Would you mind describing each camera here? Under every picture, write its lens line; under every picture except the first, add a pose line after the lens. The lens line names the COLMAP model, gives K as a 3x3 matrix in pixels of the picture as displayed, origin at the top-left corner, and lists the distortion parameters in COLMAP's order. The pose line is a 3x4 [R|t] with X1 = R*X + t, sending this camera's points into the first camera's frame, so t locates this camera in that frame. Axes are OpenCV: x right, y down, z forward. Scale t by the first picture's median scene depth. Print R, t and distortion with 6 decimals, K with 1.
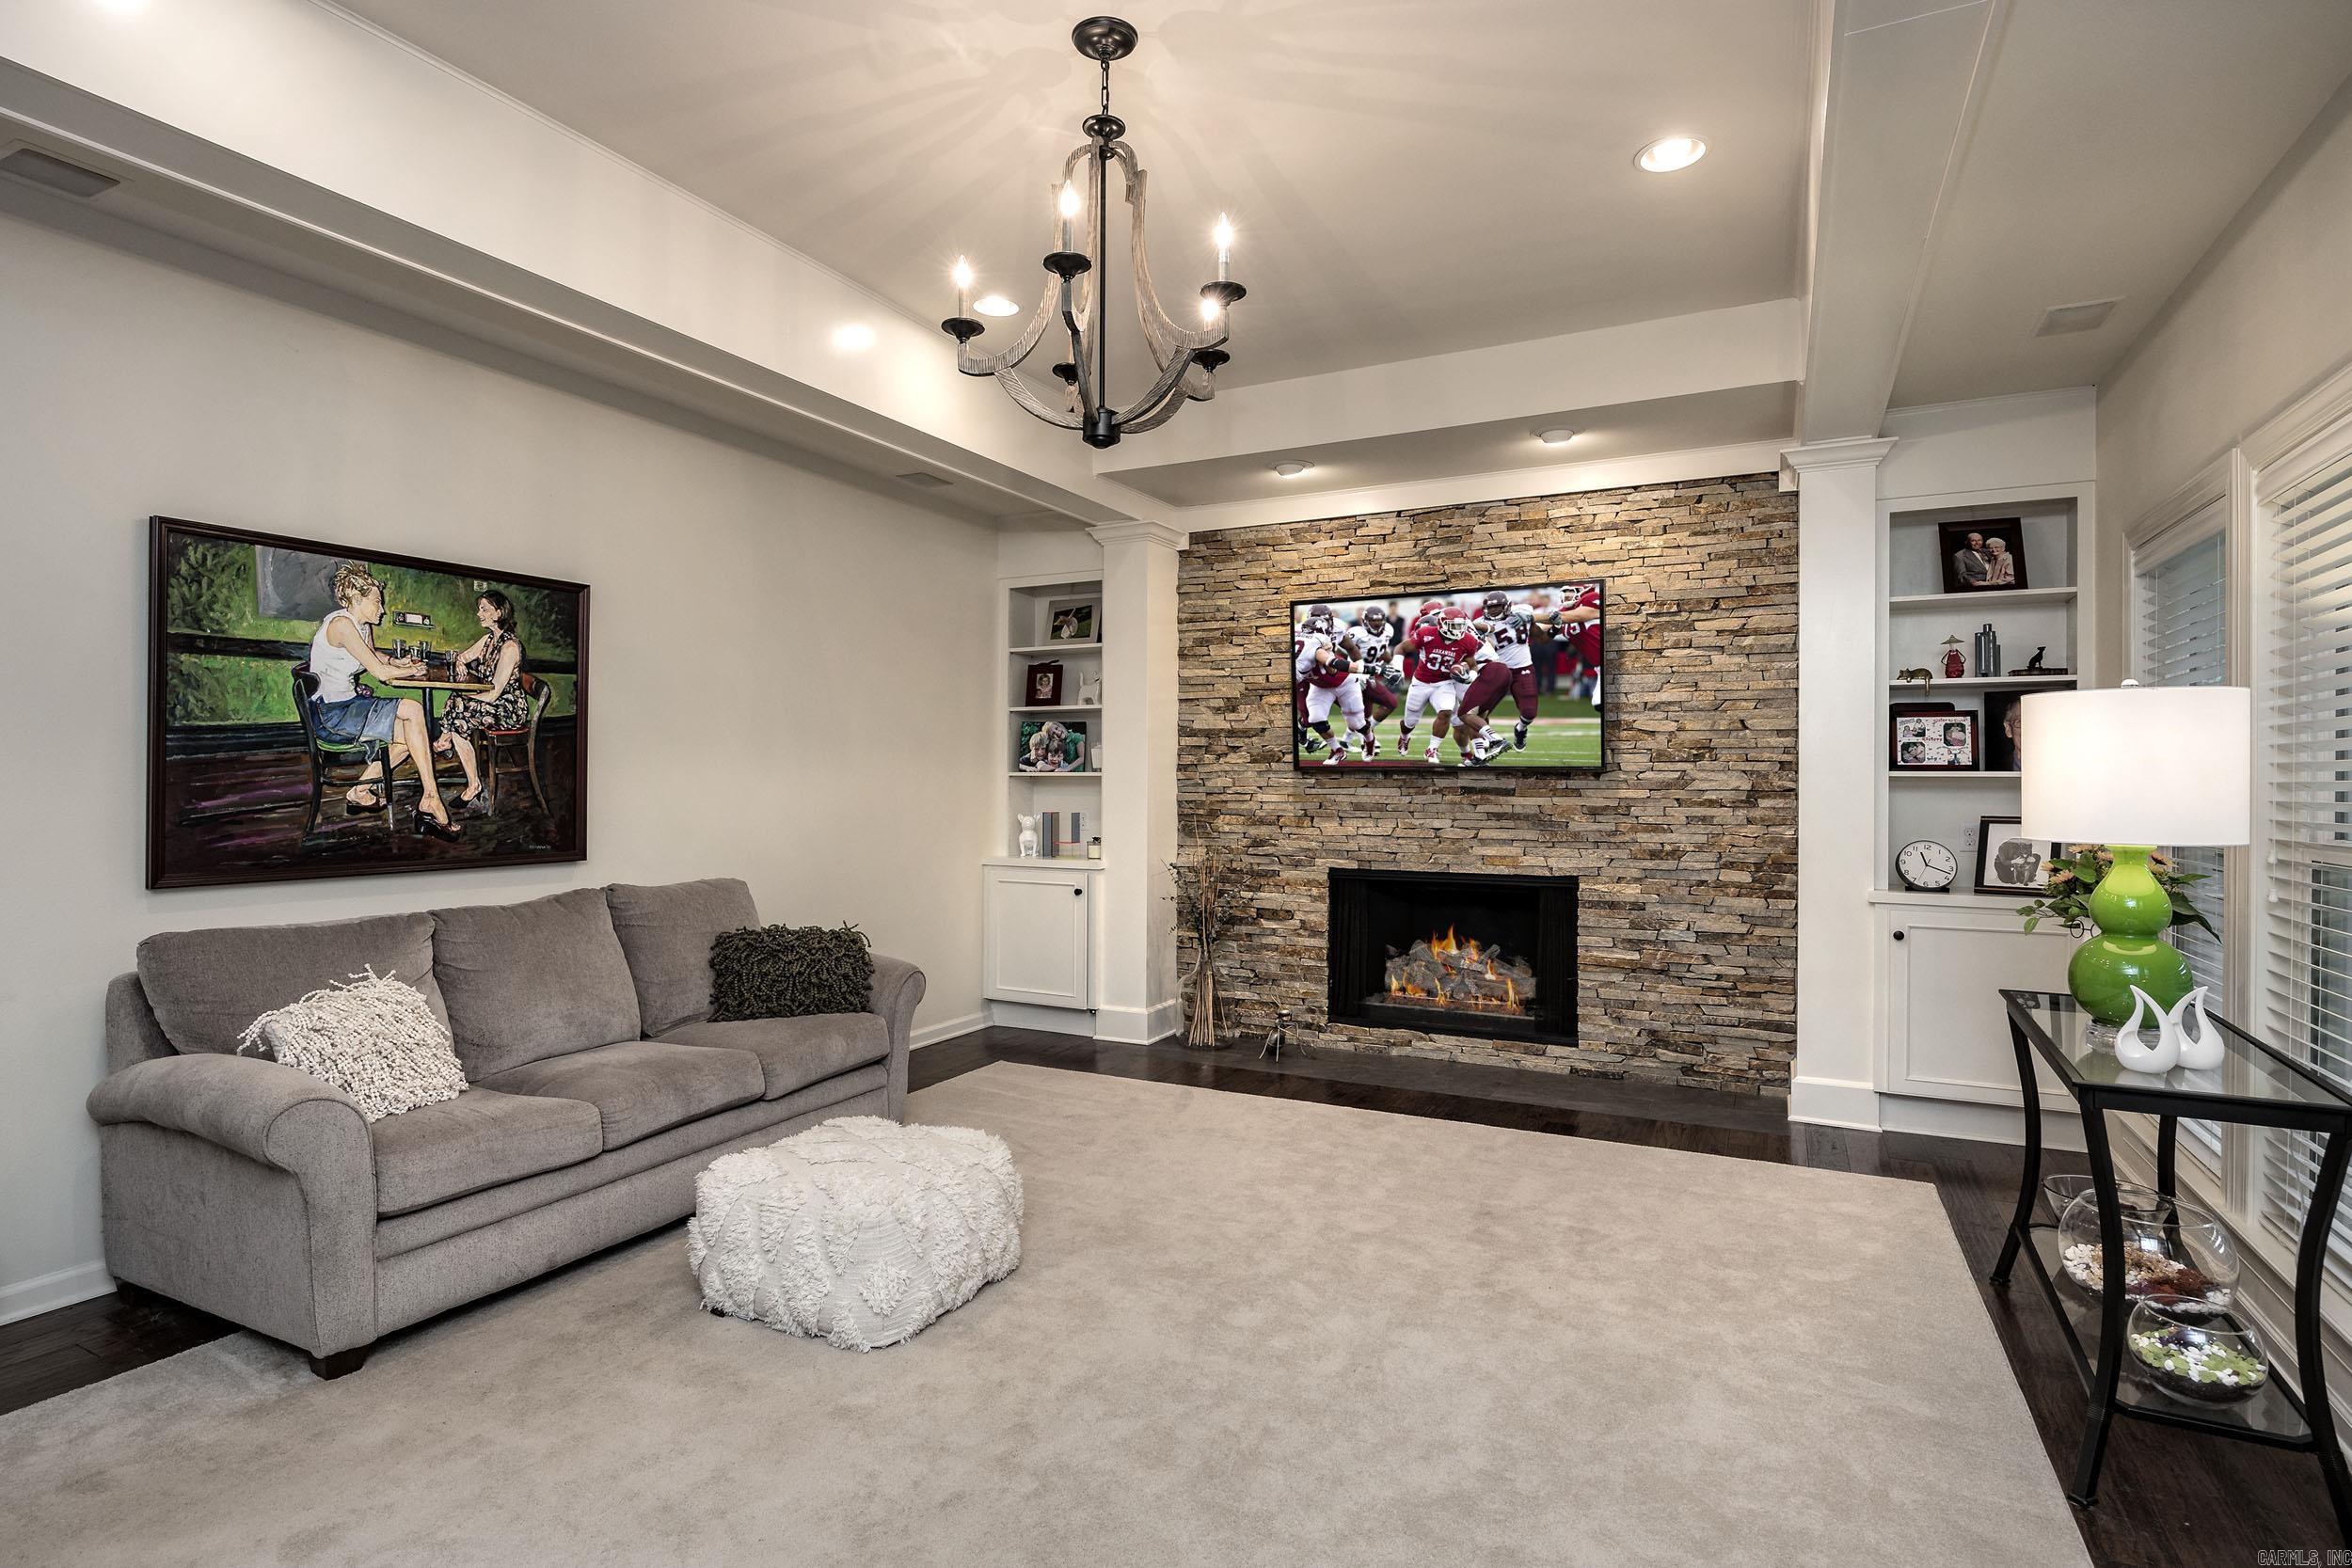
lens RADIAL K [[1222.9, 0, 1137.0], [0, 1222.9, 745.7], [0, 0, 1]] dist [-0.012266, 0.002269]
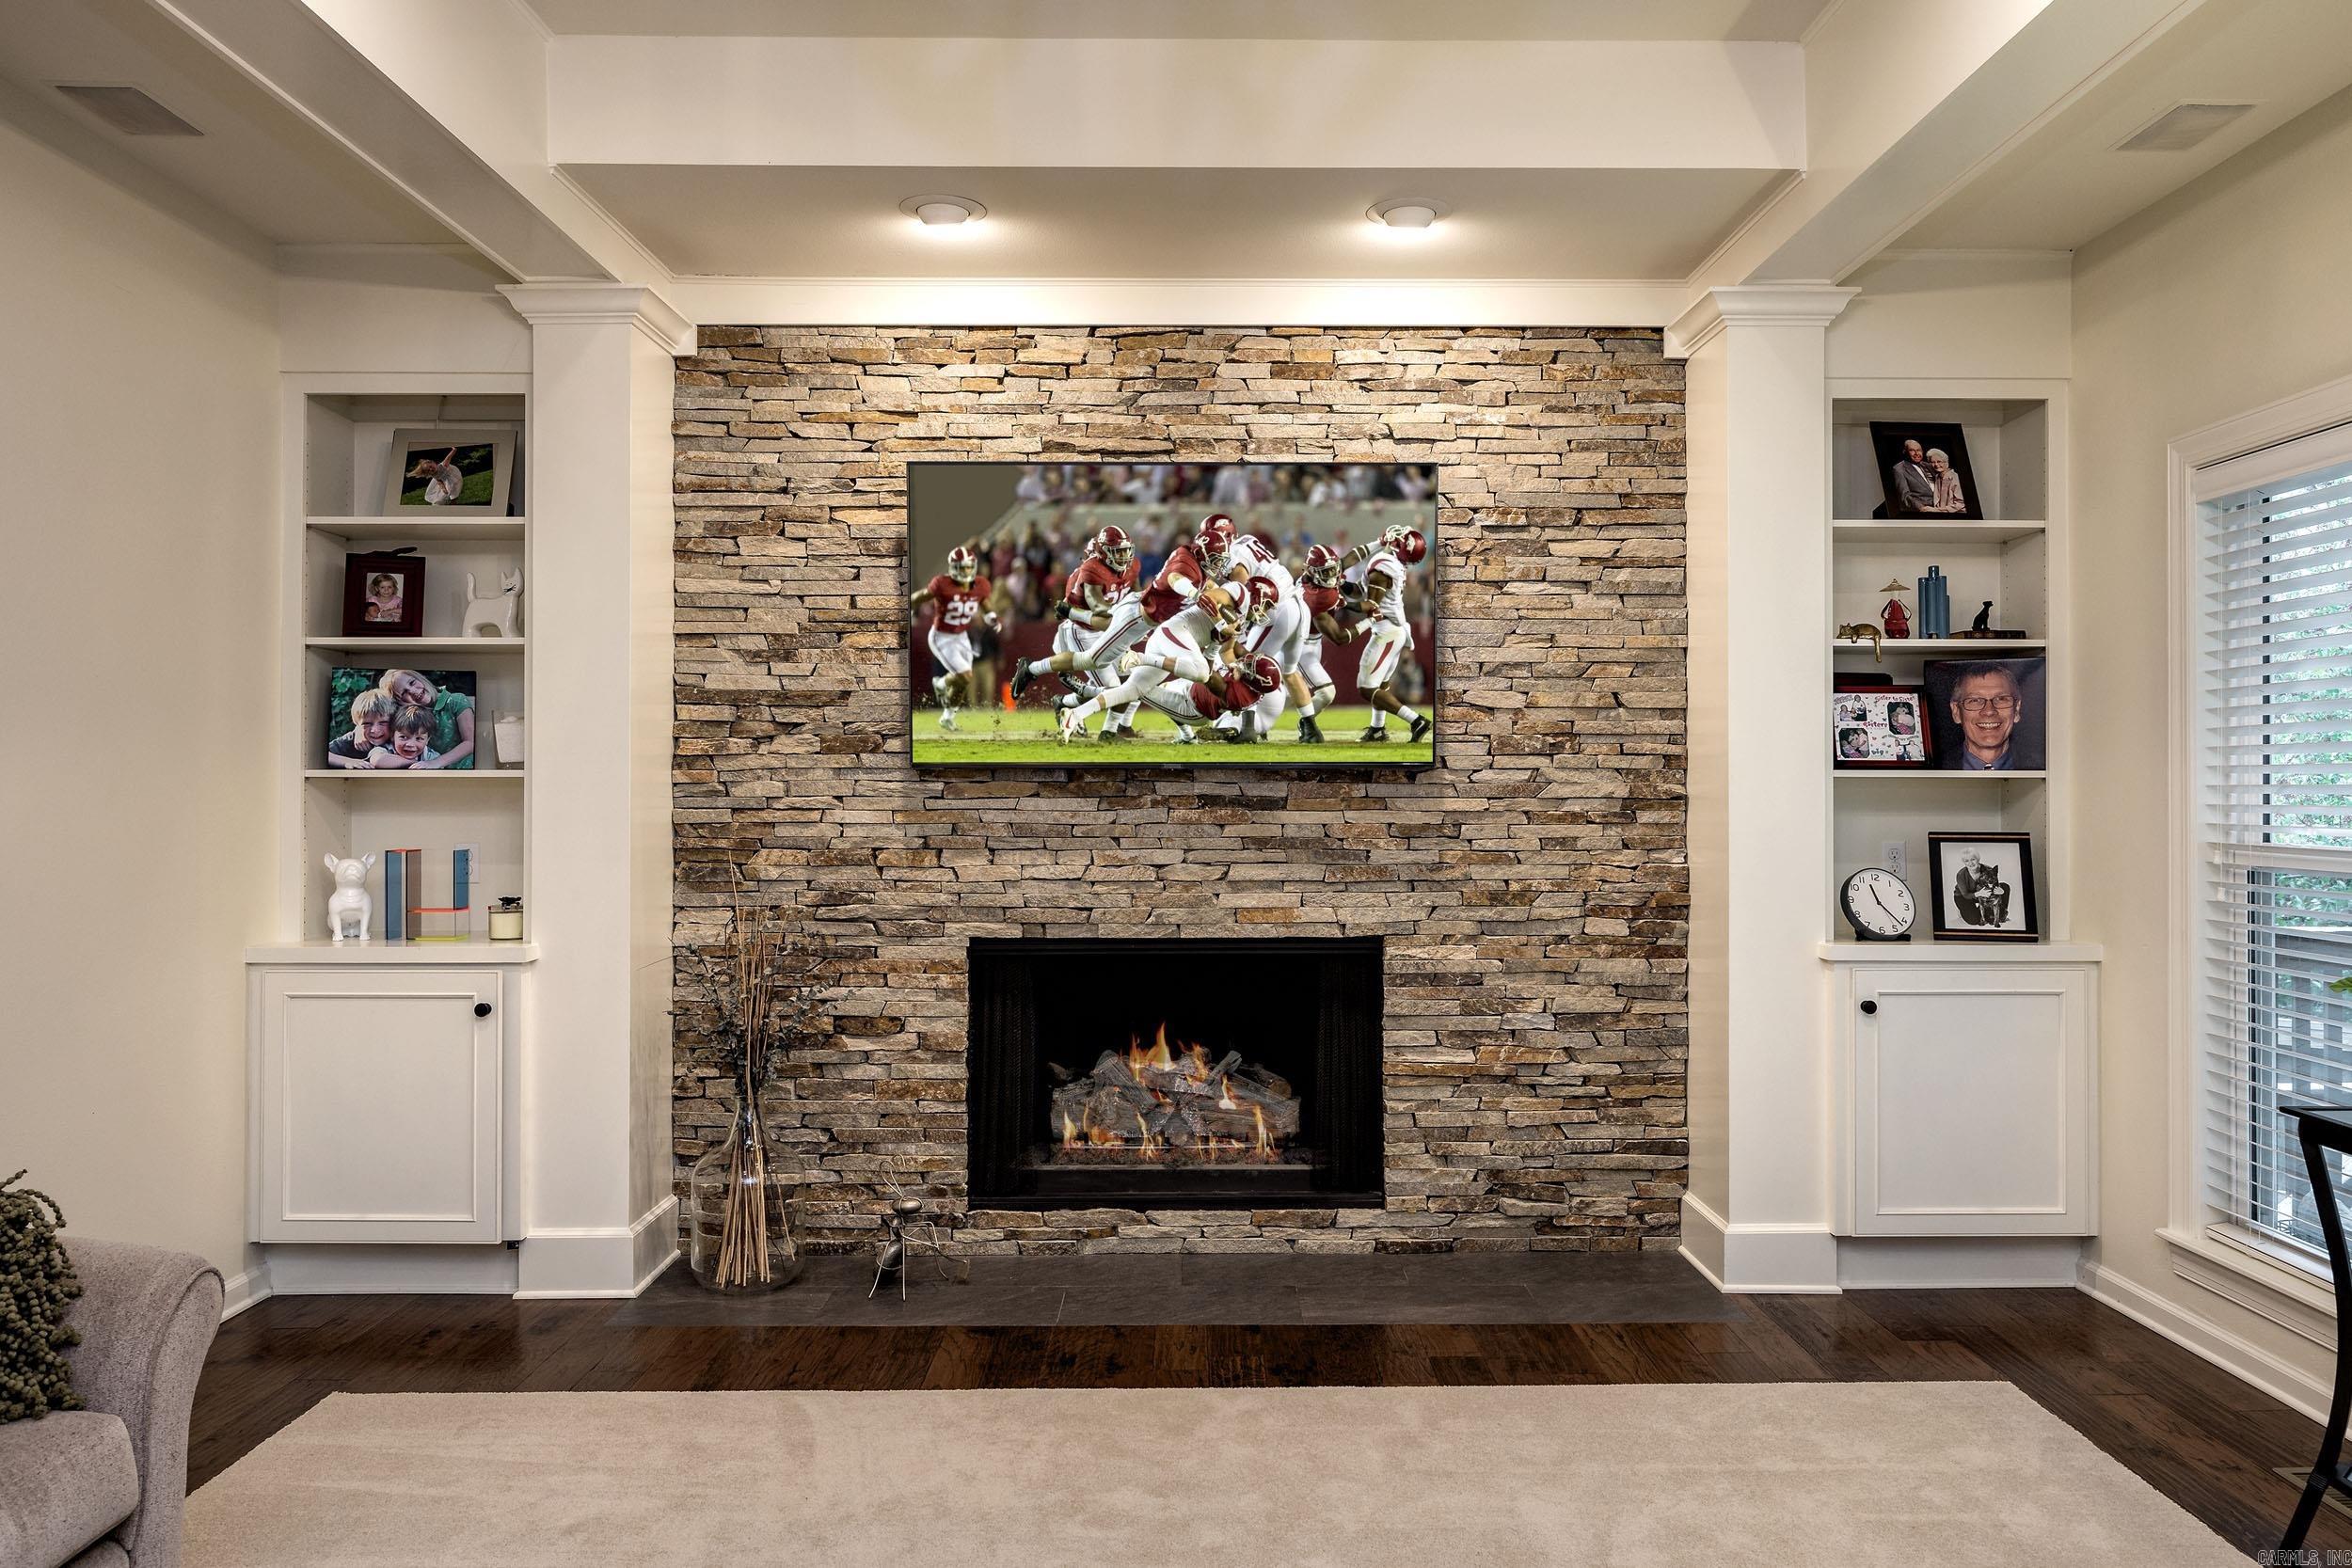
lens RADIAL K [[1595.5, 0, 1185.0], [0, 1595.5, 750.8], [0, 0, 1]] dist [-0.009270, 0.003169]
pose [[0.874511, 0.007405, 0.484949, -0.130475], [-0.011052, 0.999928, 0.004662, 0.008946], [-0.484880, -0.009437, 0.874530, 0.339191]]
